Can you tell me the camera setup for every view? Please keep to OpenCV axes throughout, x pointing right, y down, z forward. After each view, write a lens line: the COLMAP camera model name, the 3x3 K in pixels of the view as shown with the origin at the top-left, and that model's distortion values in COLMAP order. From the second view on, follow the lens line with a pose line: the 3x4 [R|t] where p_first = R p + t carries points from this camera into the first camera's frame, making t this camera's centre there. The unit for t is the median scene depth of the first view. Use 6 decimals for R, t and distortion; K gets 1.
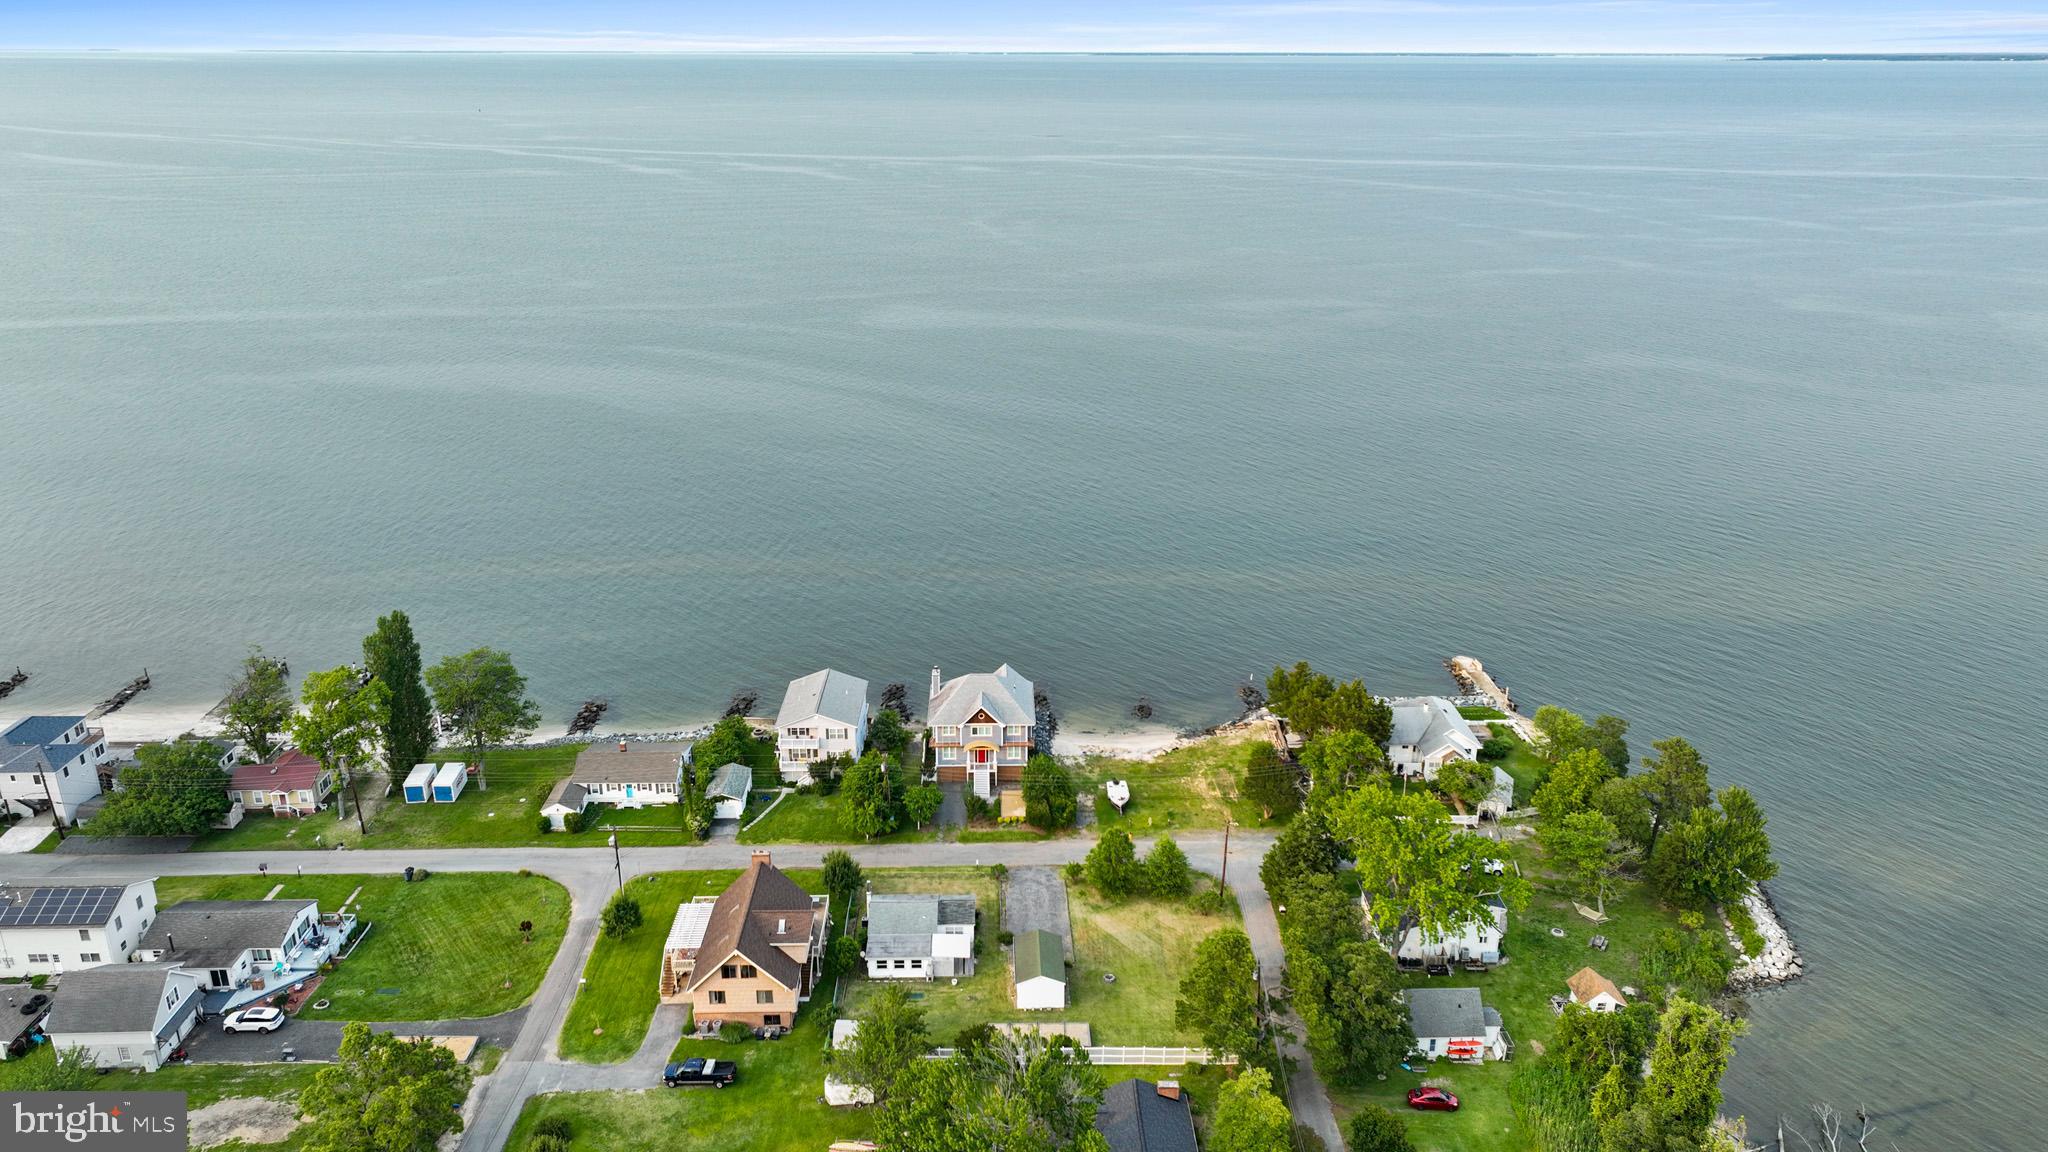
lens RADIAL K [[1449.2, 0, 1027.2], [0, 1449.2, 569.9], [0, 0, 1]] dist [0.003166, 0.009337]
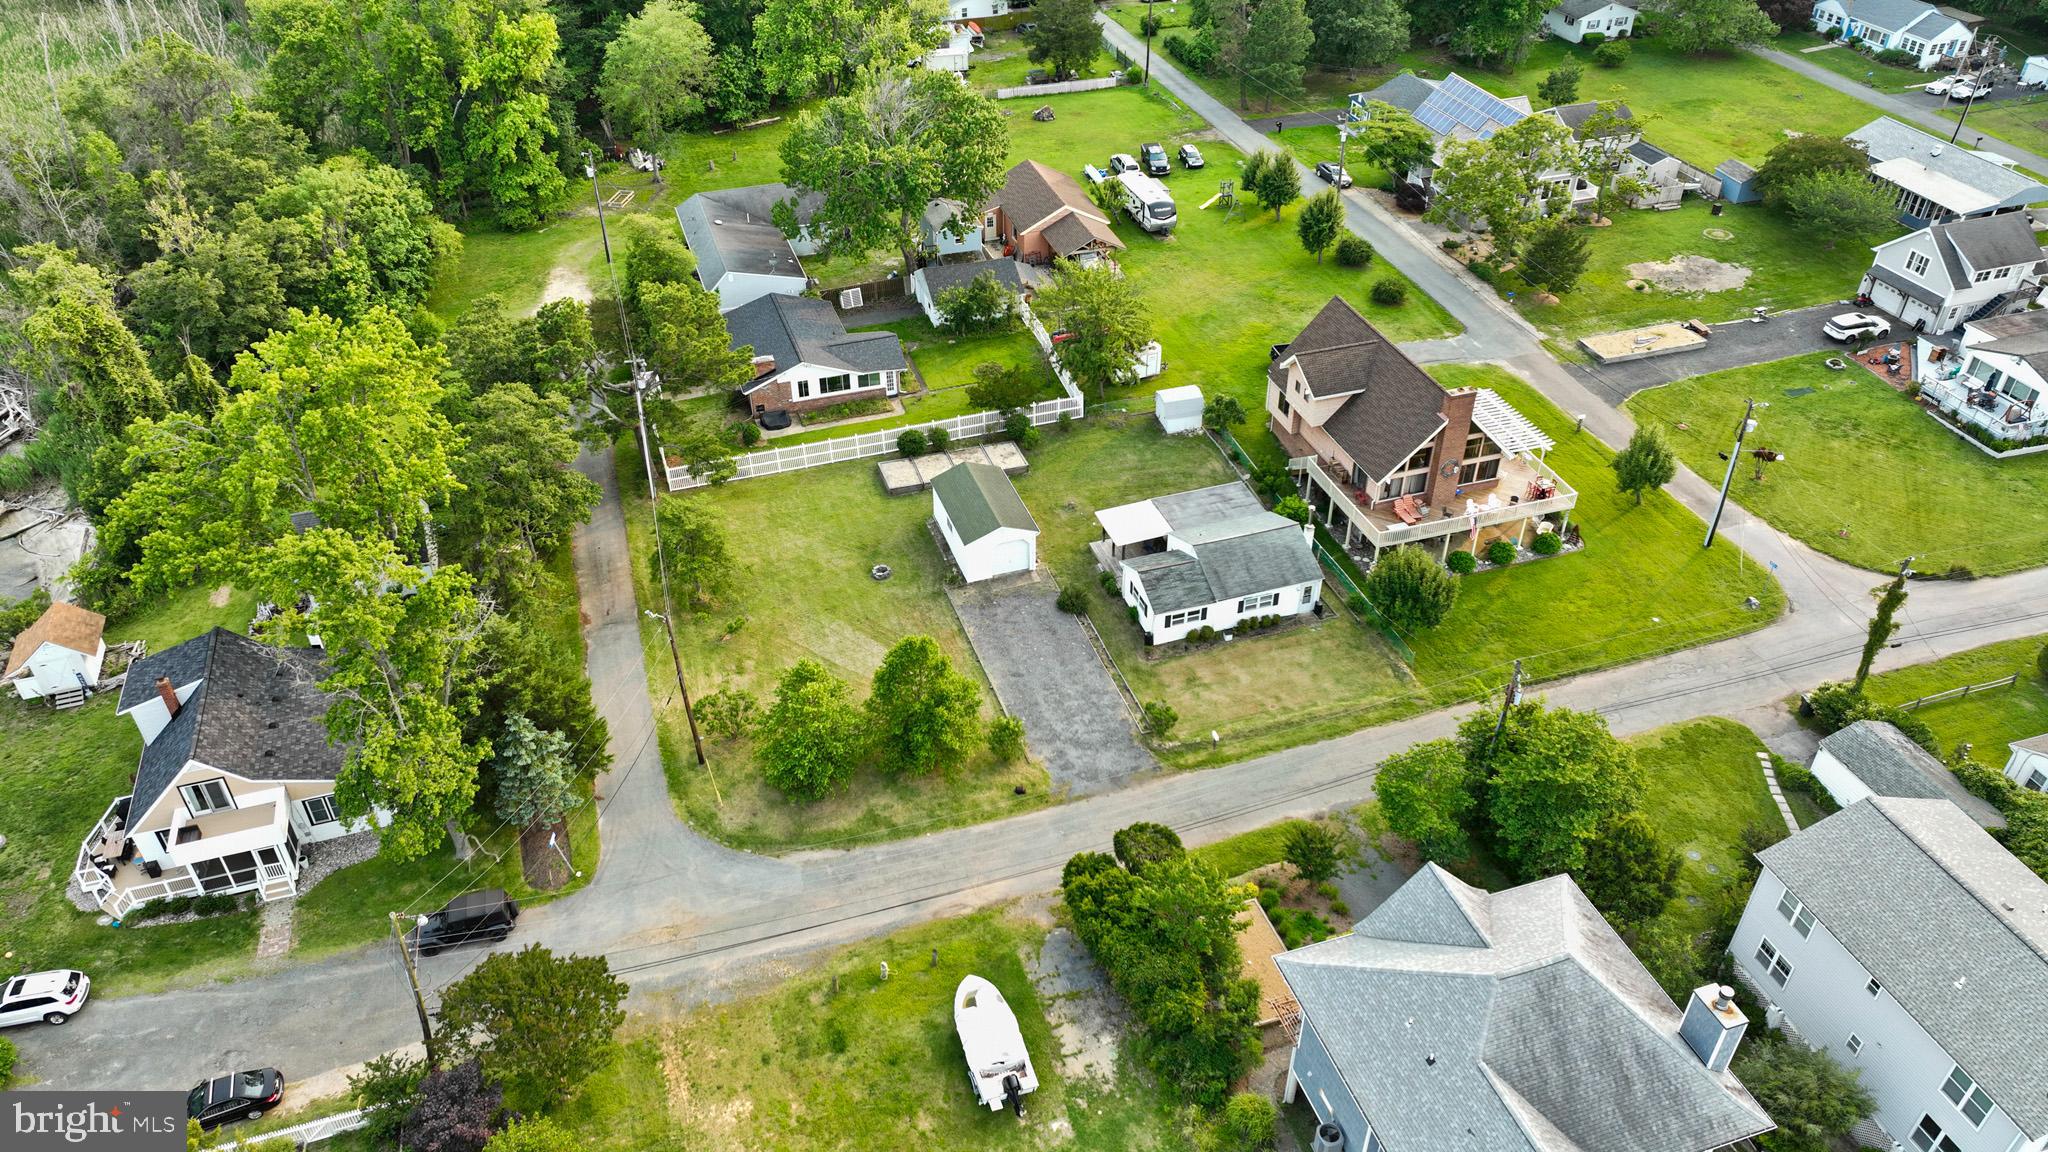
lens RADIAL K [[1449.2, 0, 1027.2], [0, 1449.2, 569.9], [0, 0, 1]] dist [0.003166, 0.009337]
pose [[-0.956409, 0.173558, -0.234861, 0.129665], [-0.098513, 0.565347, 0.818949, -0.216577], [0.274914, 0.806387, -0.523605, 1.214548]]
